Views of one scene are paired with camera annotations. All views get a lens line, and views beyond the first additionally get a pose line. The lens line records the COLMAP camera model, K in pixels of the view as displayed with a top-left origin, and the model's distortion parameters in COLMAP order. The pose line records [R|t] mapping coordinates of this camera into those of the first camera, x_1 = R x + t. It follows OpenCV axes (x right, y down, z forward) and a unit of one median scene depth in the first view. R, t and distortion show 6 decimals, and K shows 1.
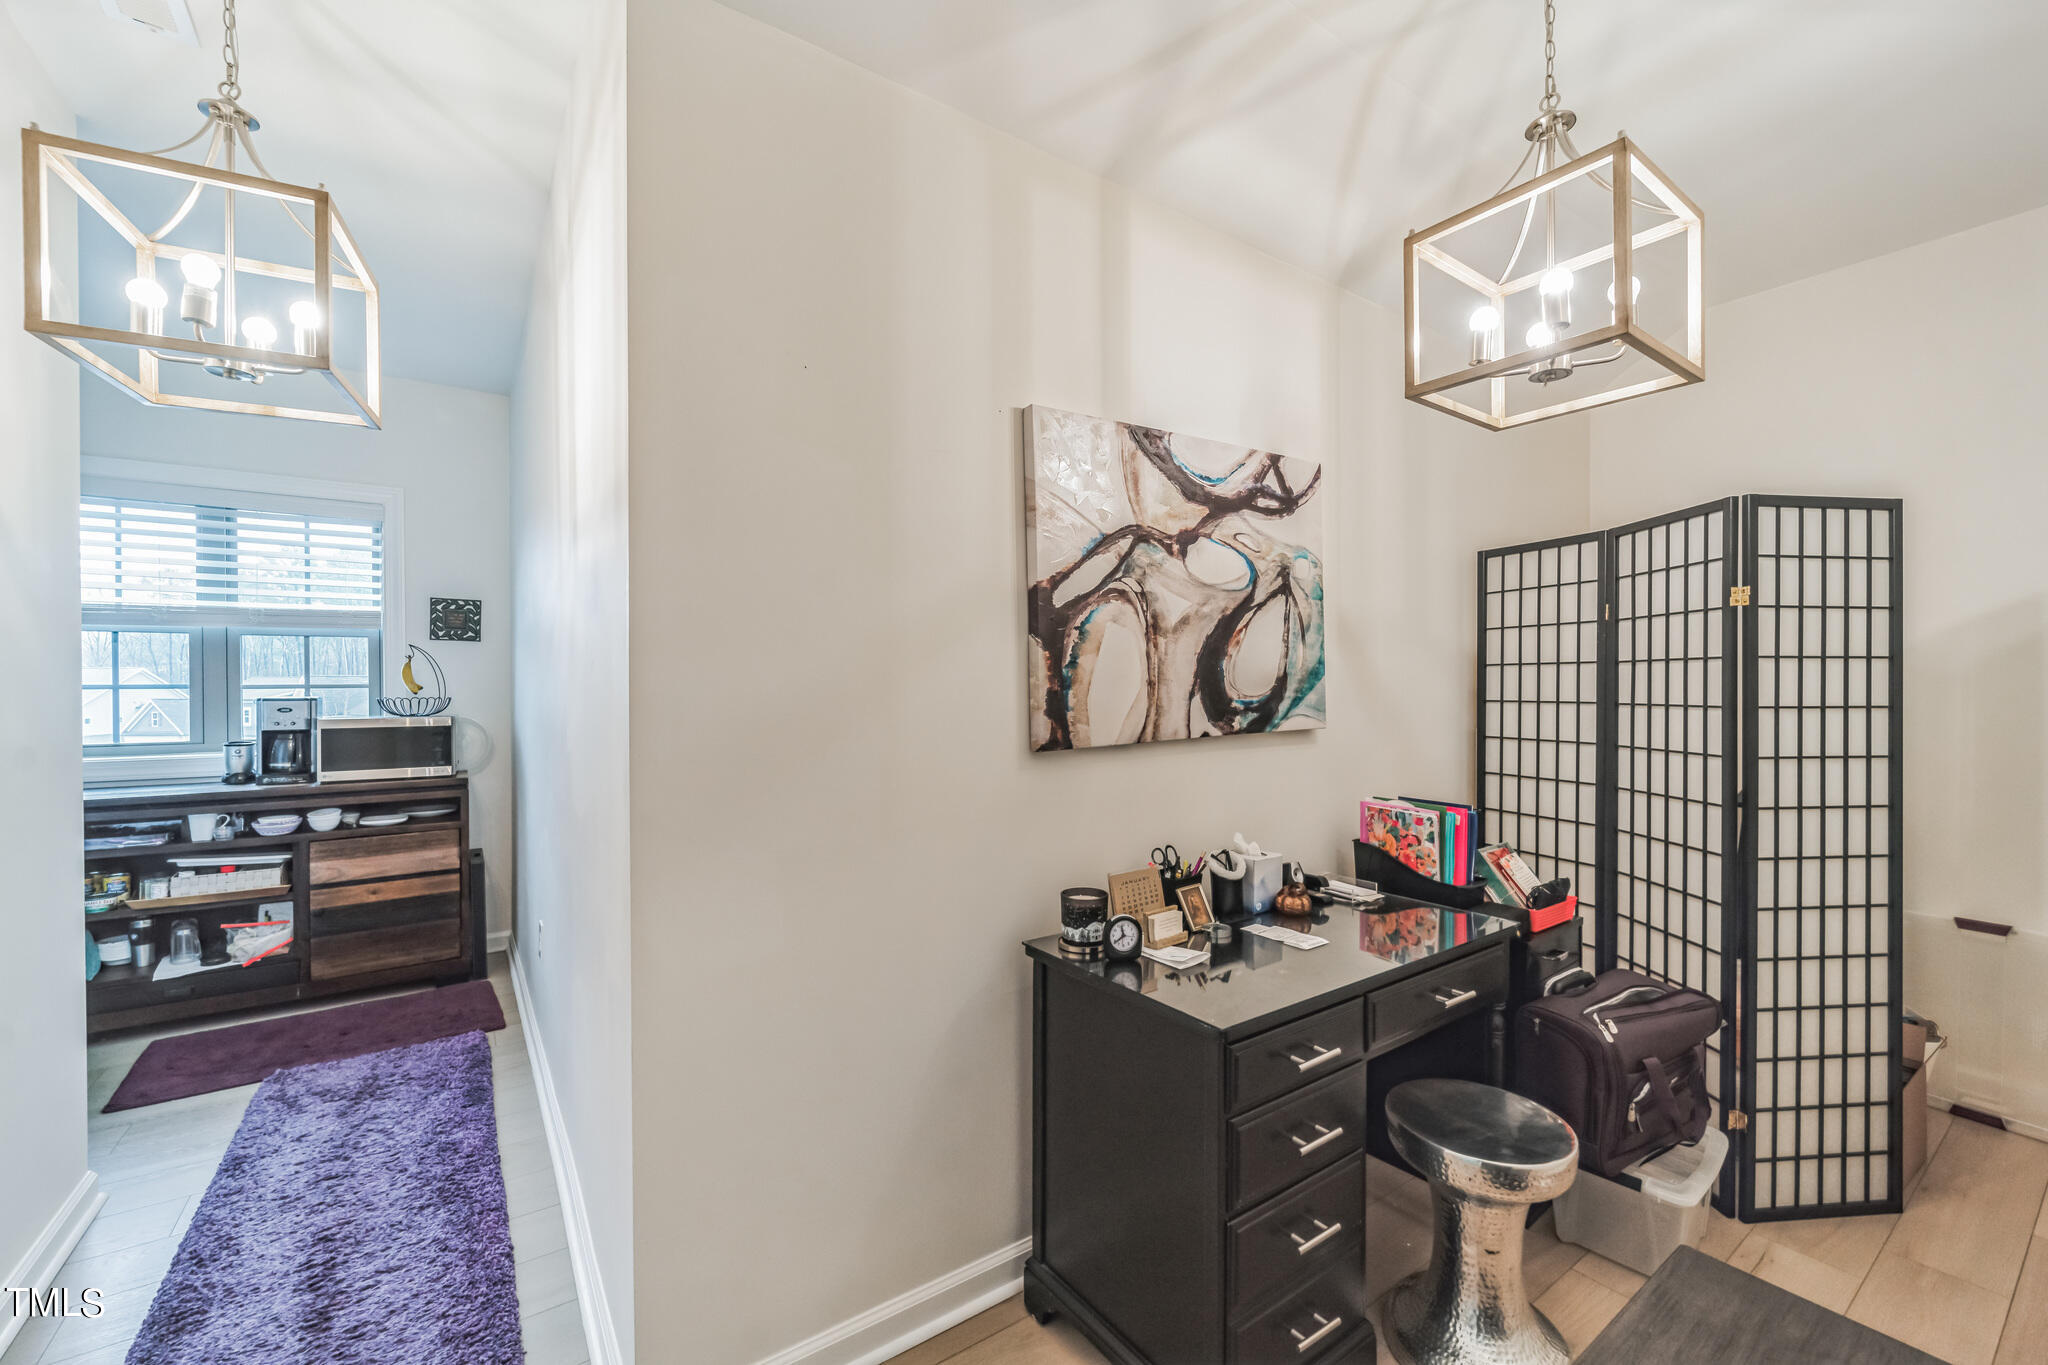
lens RADIAL K [[823.1, 0, 1007.6], [0, 823.1, 690.4], [0, 0, 1]] dist [0.000798, -0.001409]
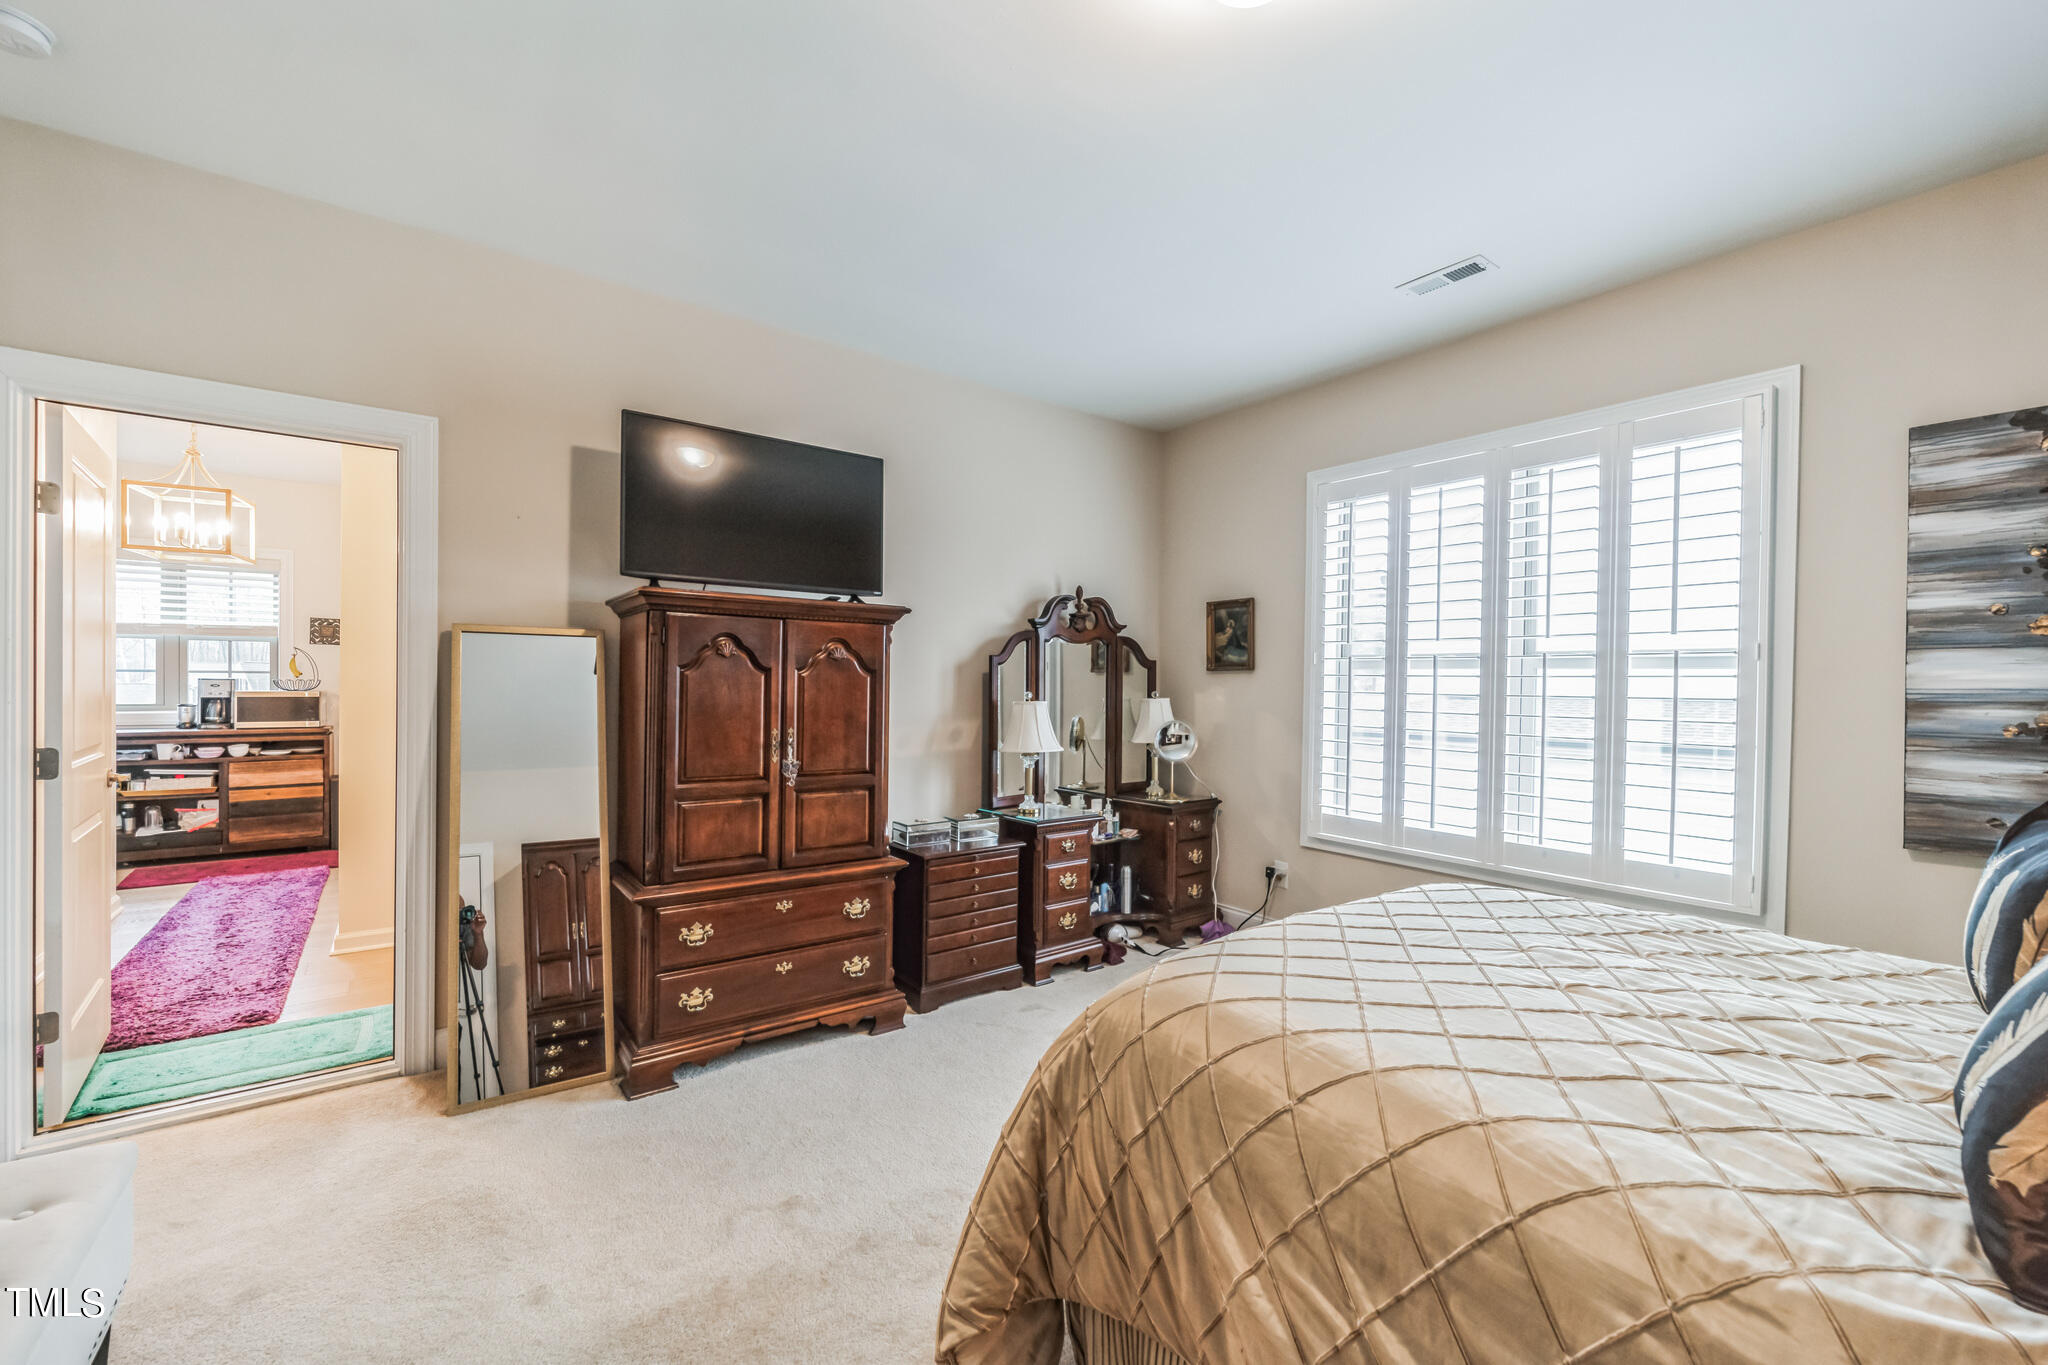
lens RADIAL K [[823.1, 0, 1002.2], [0, 823.1, 685.3], [0, 0, 1]] dist [0.000798, -0.001409]
pose [[0.999105, 0.014189, 0.039855, 0.672336], [-0.014204, 0.999899, 0.000112, 0.000153], [-0.039849, -0.000678, 0.999205, -0.756244]]
